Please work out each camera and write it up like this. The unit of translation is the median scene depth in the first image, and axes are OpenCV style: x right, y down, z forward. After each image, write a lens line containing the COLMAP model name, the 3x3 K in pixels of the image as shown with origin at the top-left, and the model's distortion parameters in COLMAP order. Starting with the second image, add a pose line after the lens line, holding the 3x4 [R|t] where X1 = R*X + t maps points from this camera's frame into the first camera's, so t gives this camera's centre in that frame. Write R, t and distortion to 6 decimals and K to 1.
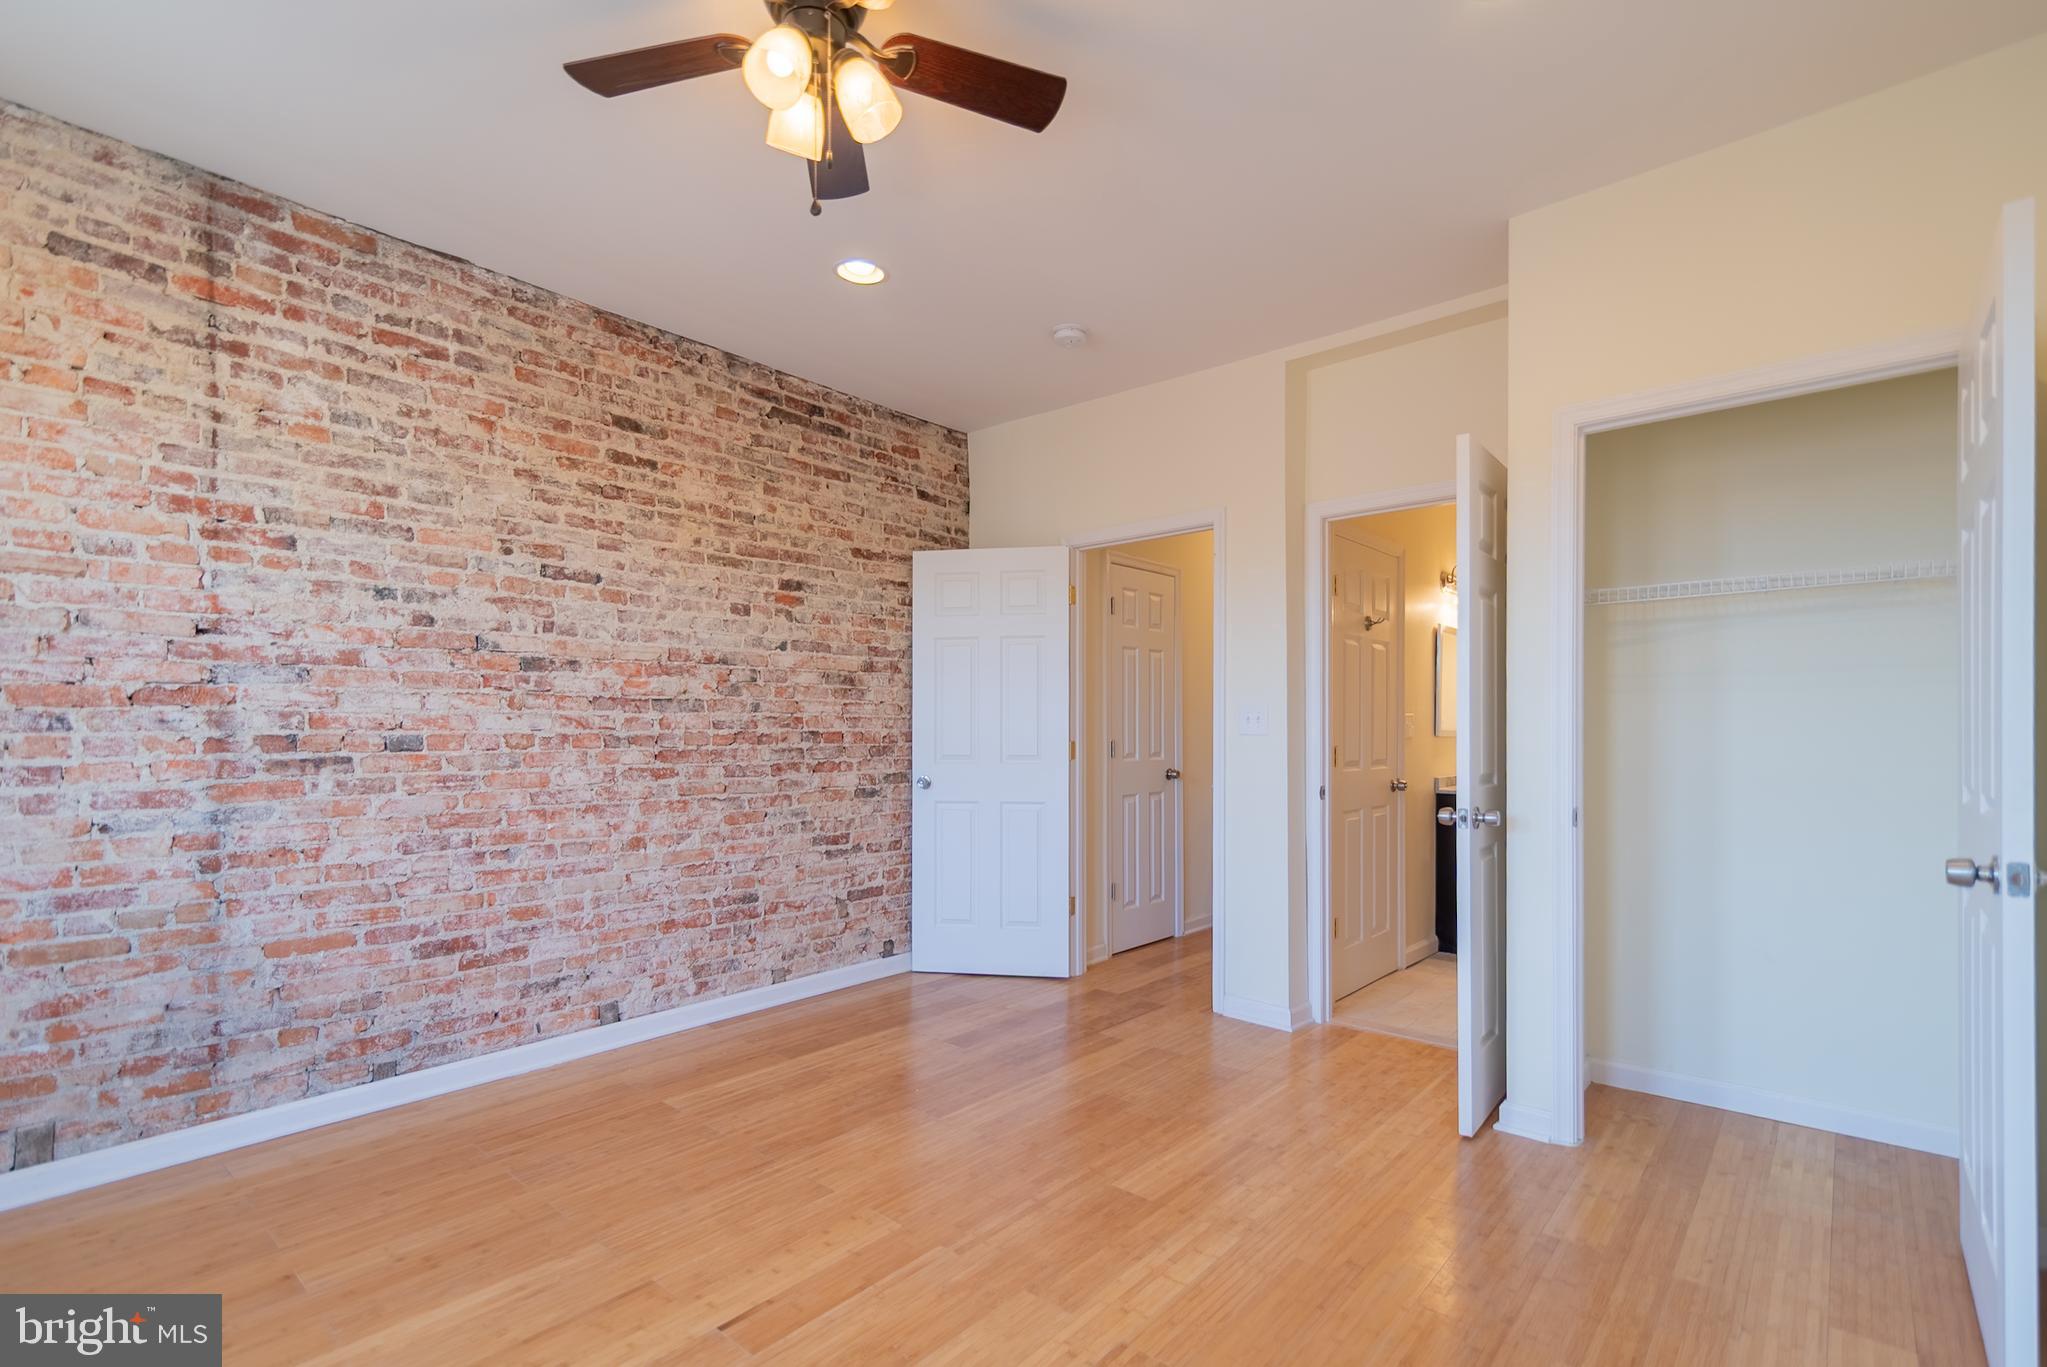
lens RADIAL K [[934.4, 0, 1026.1], [0, 934.4, 721.1], [0, 0, 1]] dist [0.017341, -0.000227]
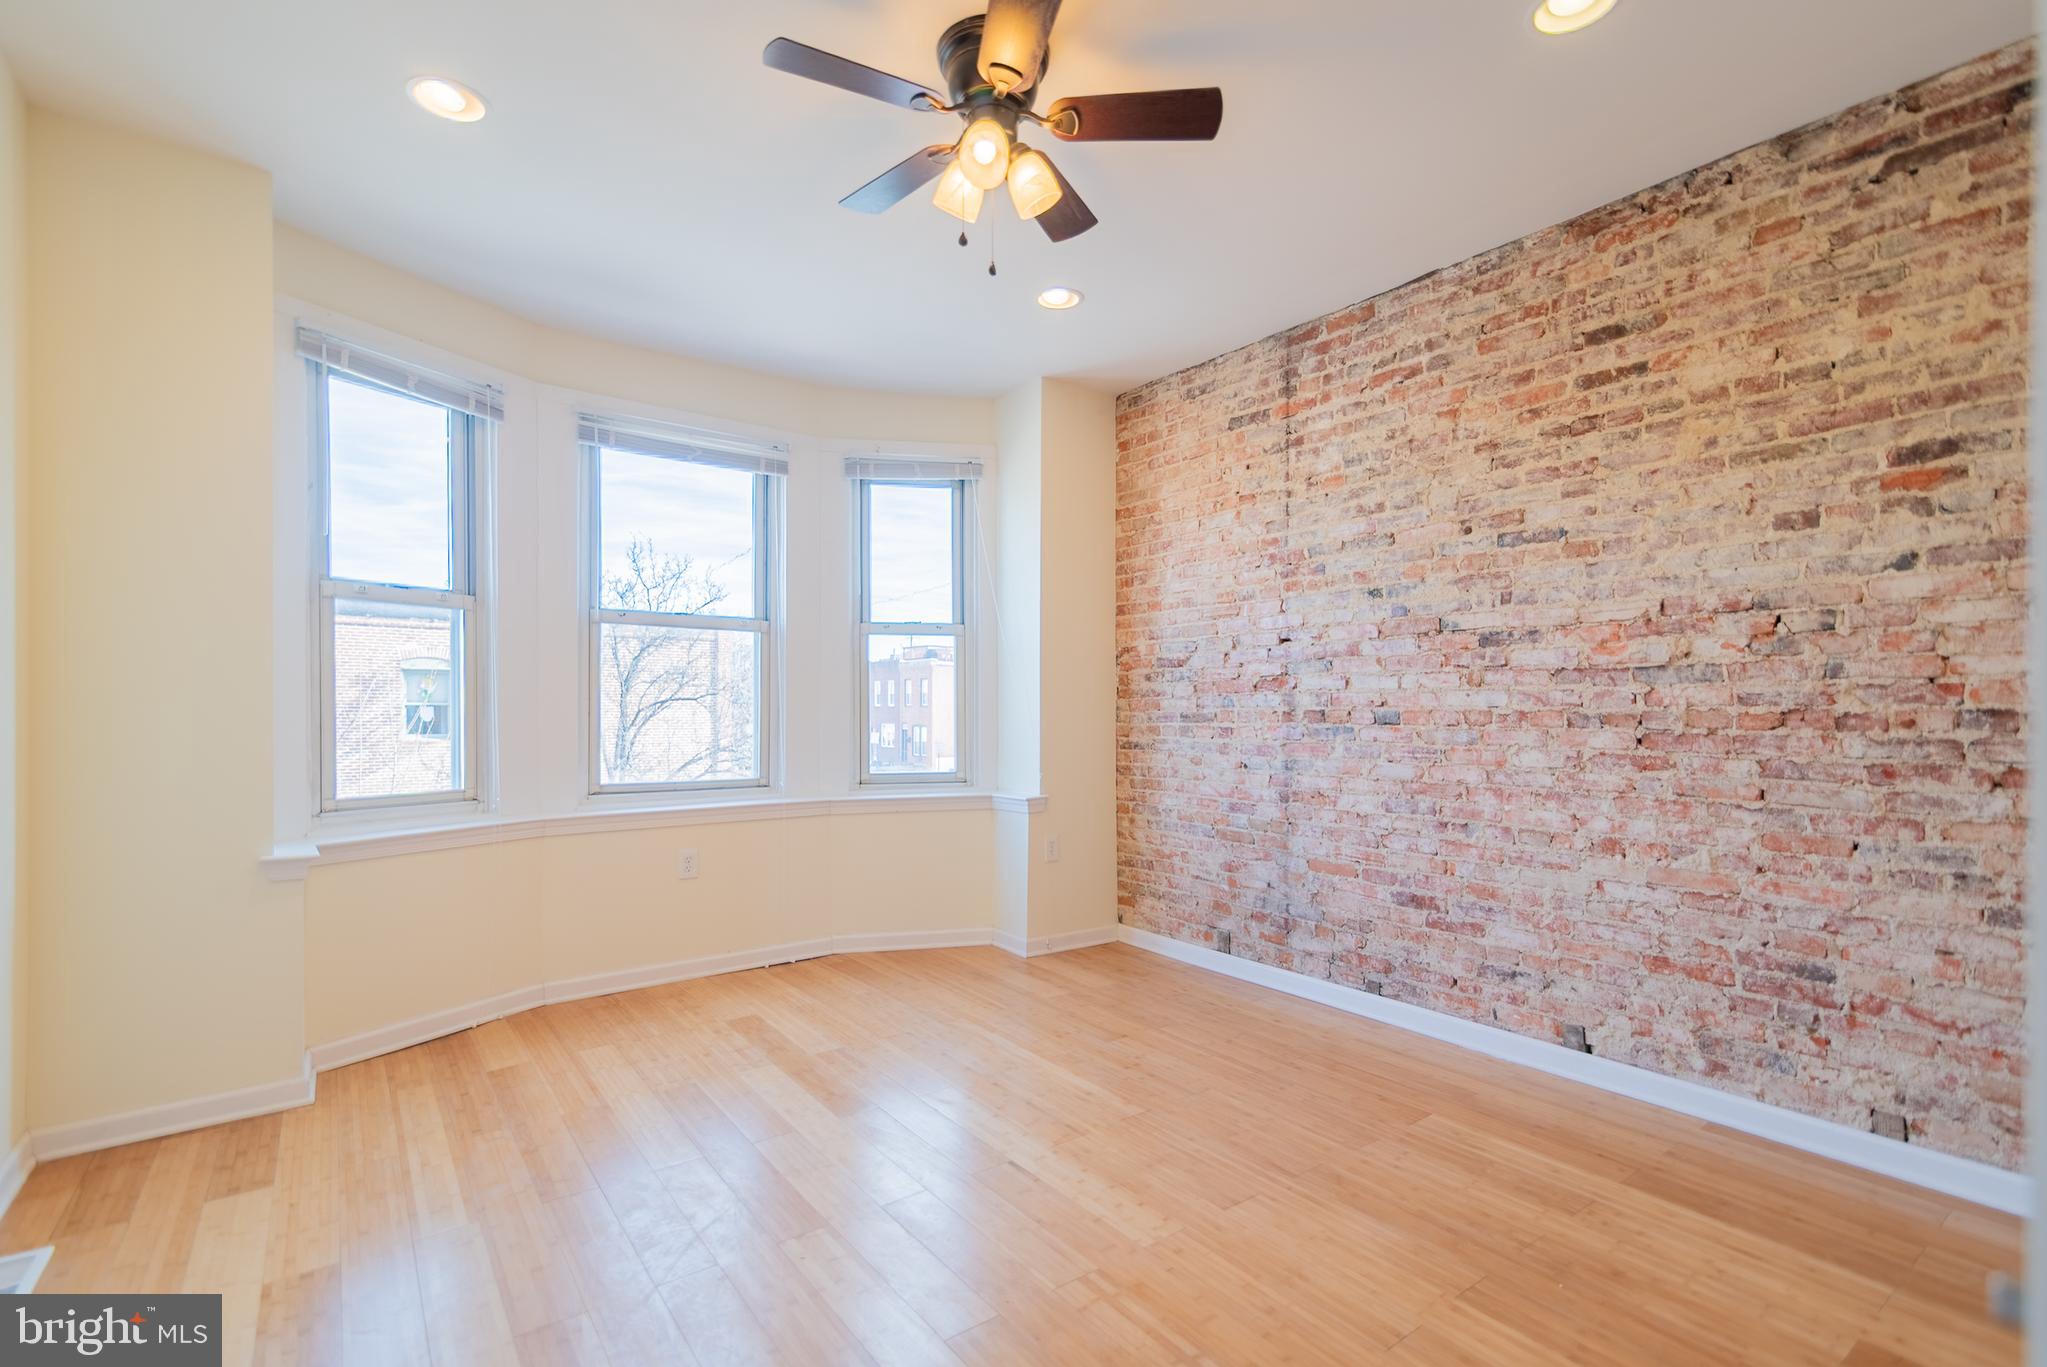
lens RADIAL K [[937.7, 0, 1024.6], [0, 937.7, 710.2], [0, 0, 1]] dist [0.016114, -0.000102]
pose [[-0.215219, 0.001399, -0.976565, 0.518526], [0.005719, 0.999984, 0.000172, 0.009756], [0.976549, -0.005548, -0.215224, 0.714900]]
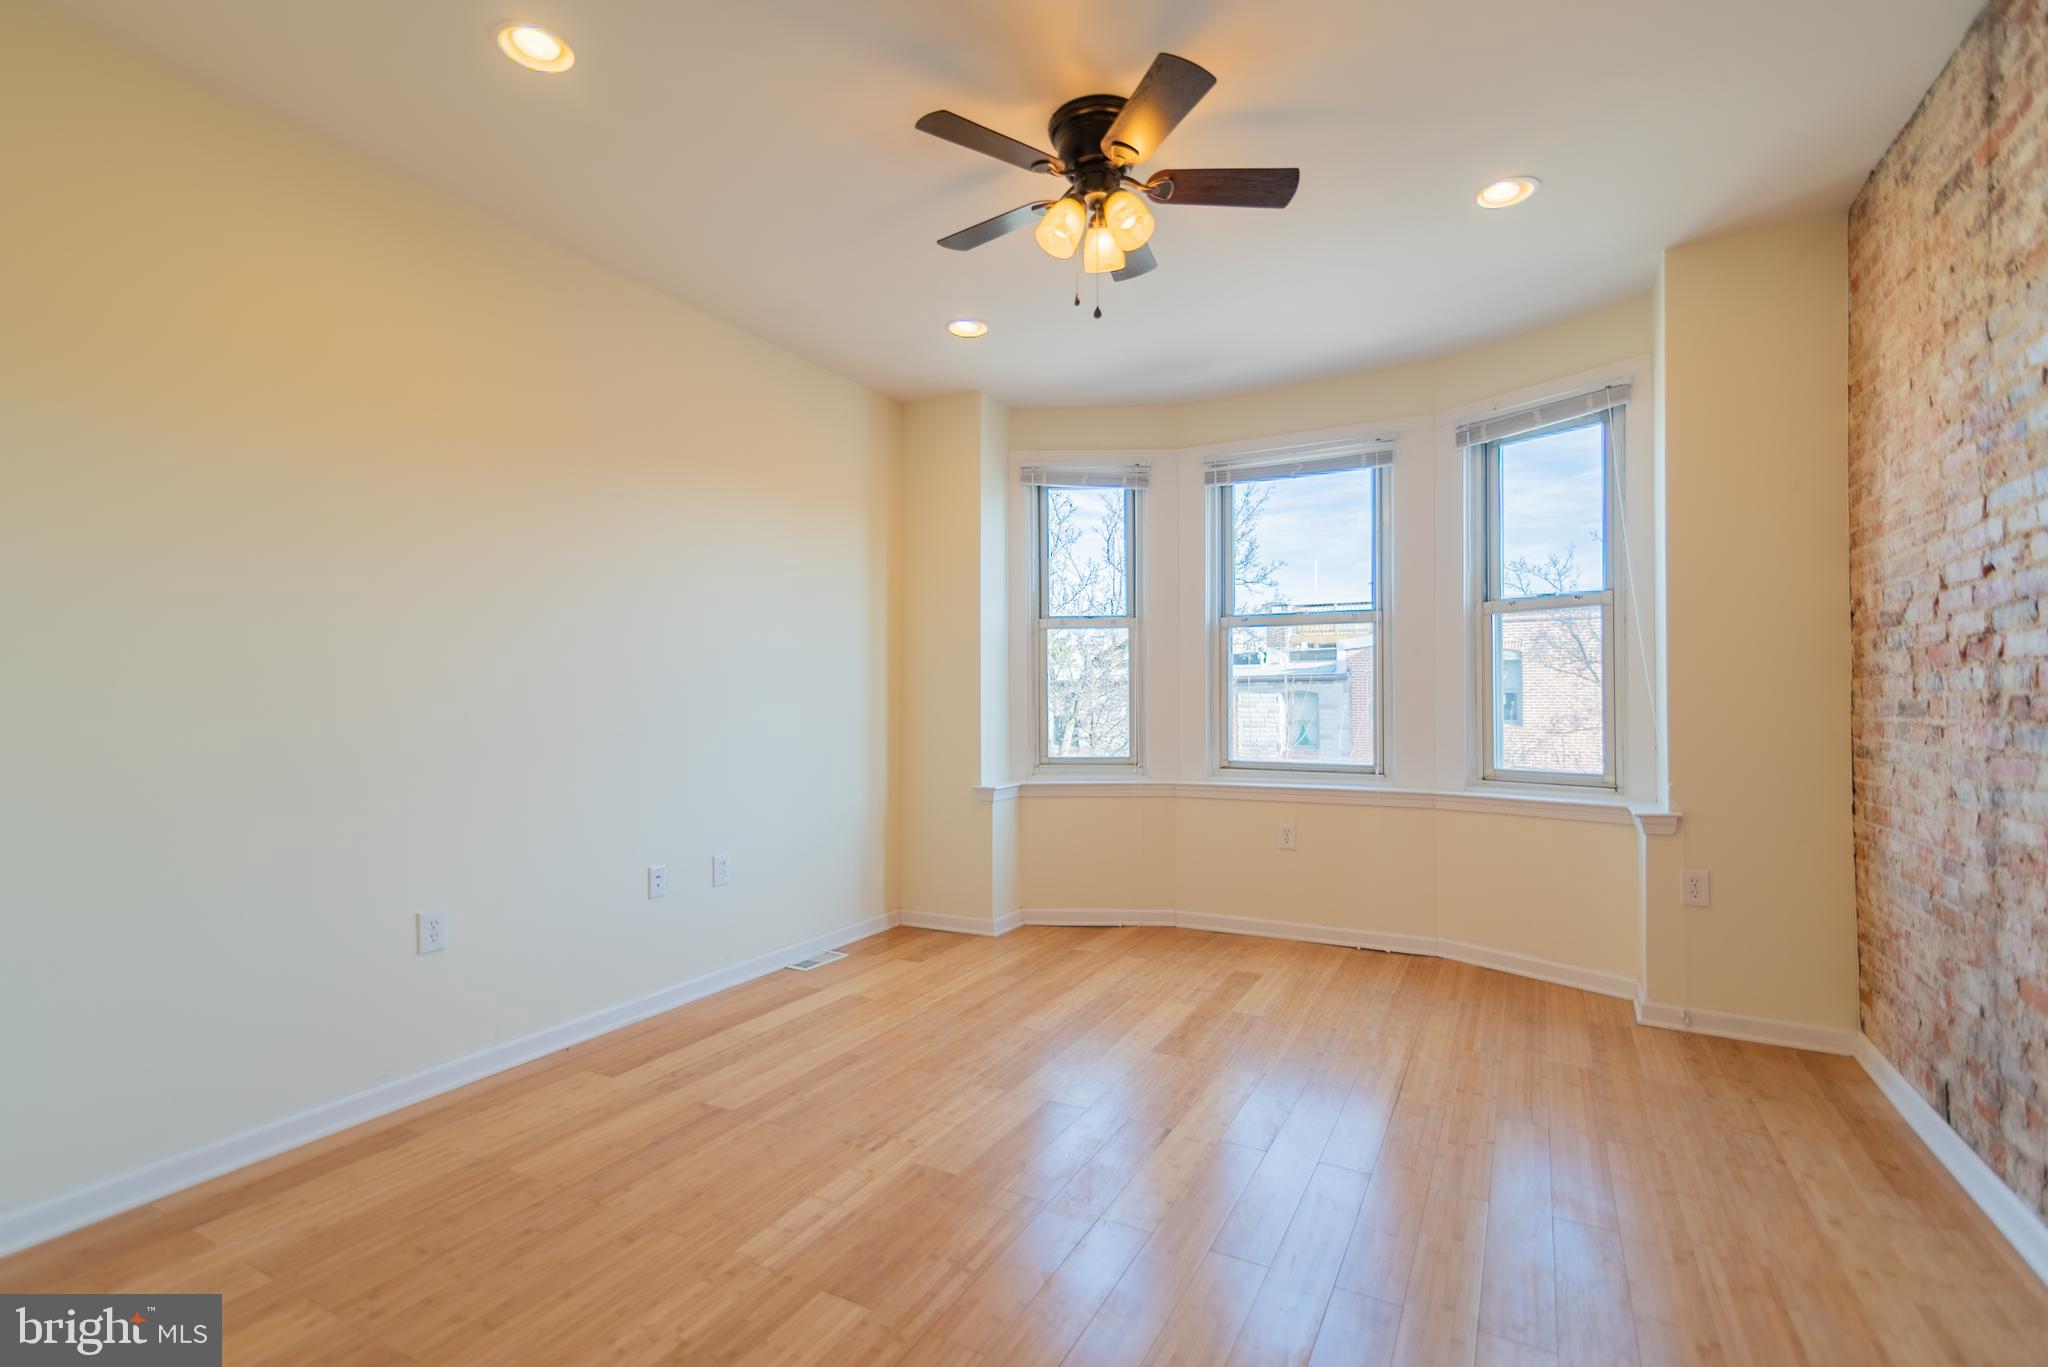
lens RADIAL K [[926.1, 0, 1018.6], [0, 926.1, 682.7], [0, 0, 1]] dist [0.016239, 0.000006]
pose [[-0.977756, 0.001973, -0.209734, 0.094632], [0.007140, 0.999689, -0.023882, 0.013221], [0.209622, -0.024848, -0.977467, 1.258326]]
